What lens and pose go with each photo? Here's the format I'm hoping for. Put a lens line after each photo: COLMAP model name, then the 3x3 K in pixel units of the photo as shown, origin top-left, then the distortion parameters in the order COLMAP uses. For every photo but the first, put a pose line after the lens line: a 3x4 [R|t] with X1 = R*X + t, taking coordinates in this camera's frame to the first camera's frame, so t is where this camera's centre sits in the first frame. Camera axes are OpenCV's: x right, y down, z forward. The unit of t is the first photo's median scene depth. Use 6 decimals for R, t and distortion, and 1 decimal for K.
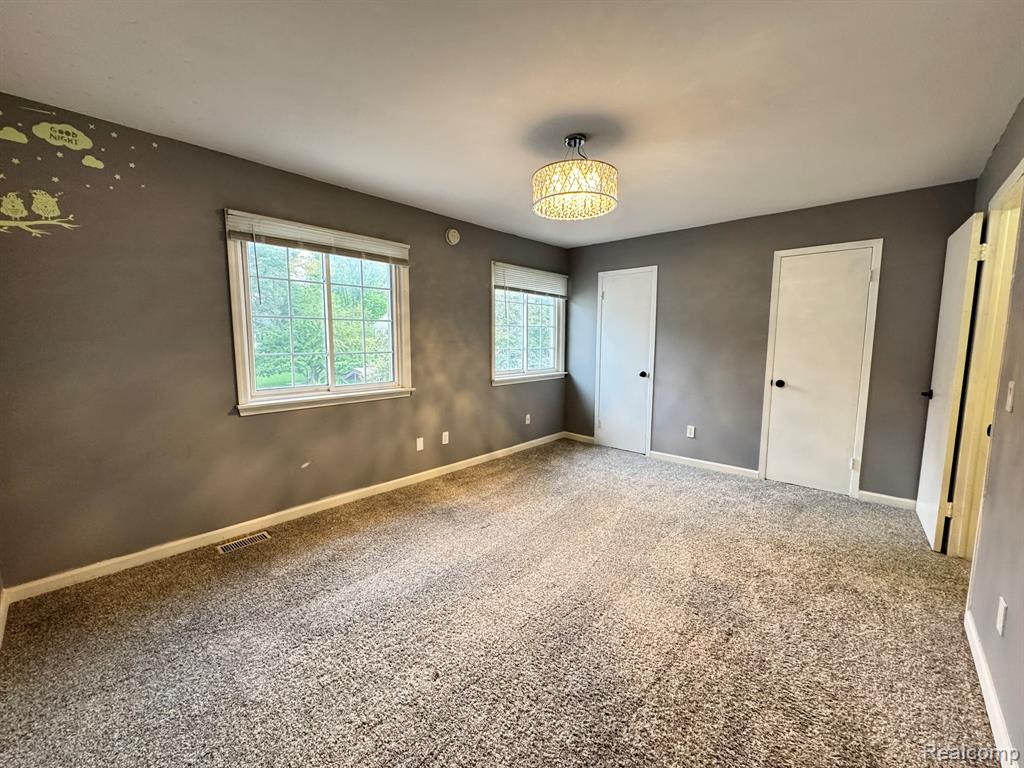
lens RADIAL K [[403.4, 0, 509.3], [0, 403.4, 384.7], [0, 0, 1]] dist [-0.033145, 0.000132]
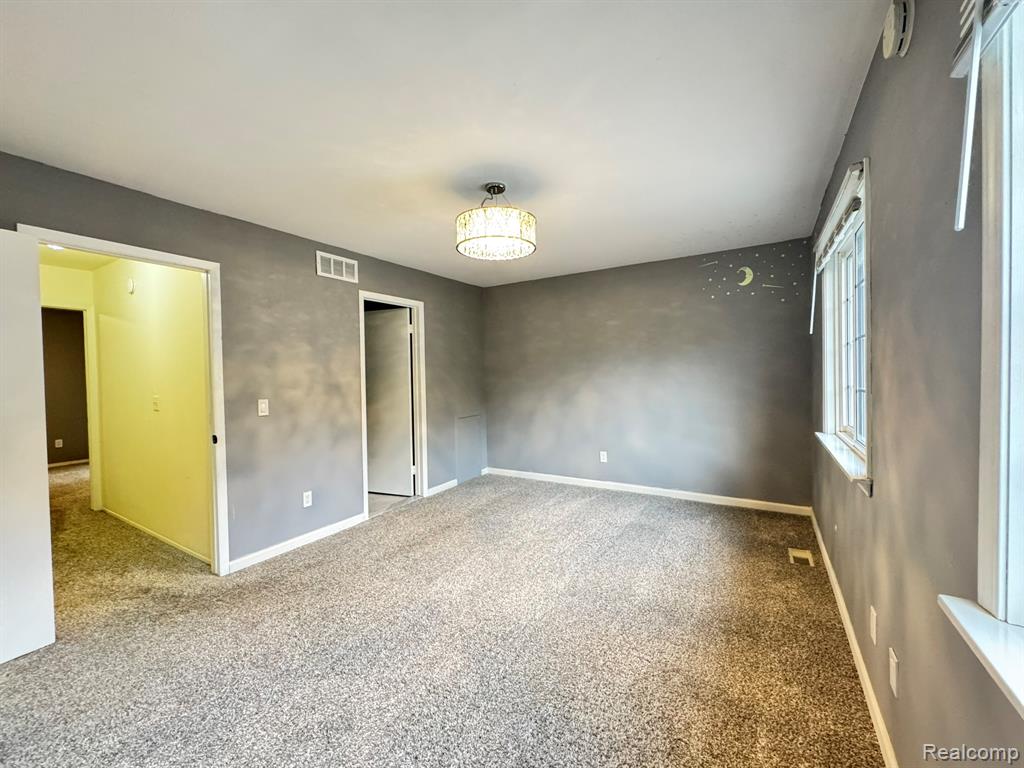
lens RADIAL K [[408.2, 0, 513.4], [0, 408.2, 382.4], [0, 0, 1]] dist [-0.000726, 0.000040]
pose [[-0.980056, 0.020055, -0.197709, 0.202440], [-0.006171, 0.991344, 0.131147, -0.145230], [0.198627, 0.129751, -0.971448, 1.263015]]
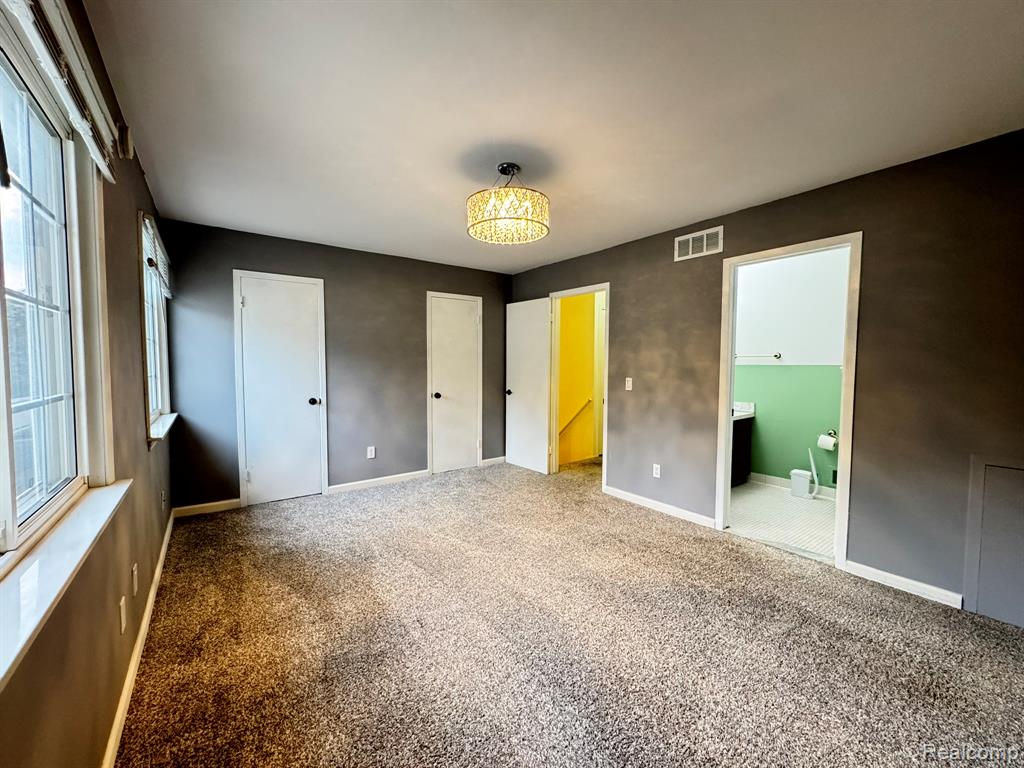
lens RADIAL K [[408.2, 0, 513.4], [0, 408.2, 382.4], [0, 0, 1]] dist [-0.000726, 0.000040]
pose [[0.178363, -0.051758, 0.982602, -0.537096], [0.107804, 0.993632, 0.032770, -0.058787], [-0.978041, 0.100084, 0.182807, 0.497495]]
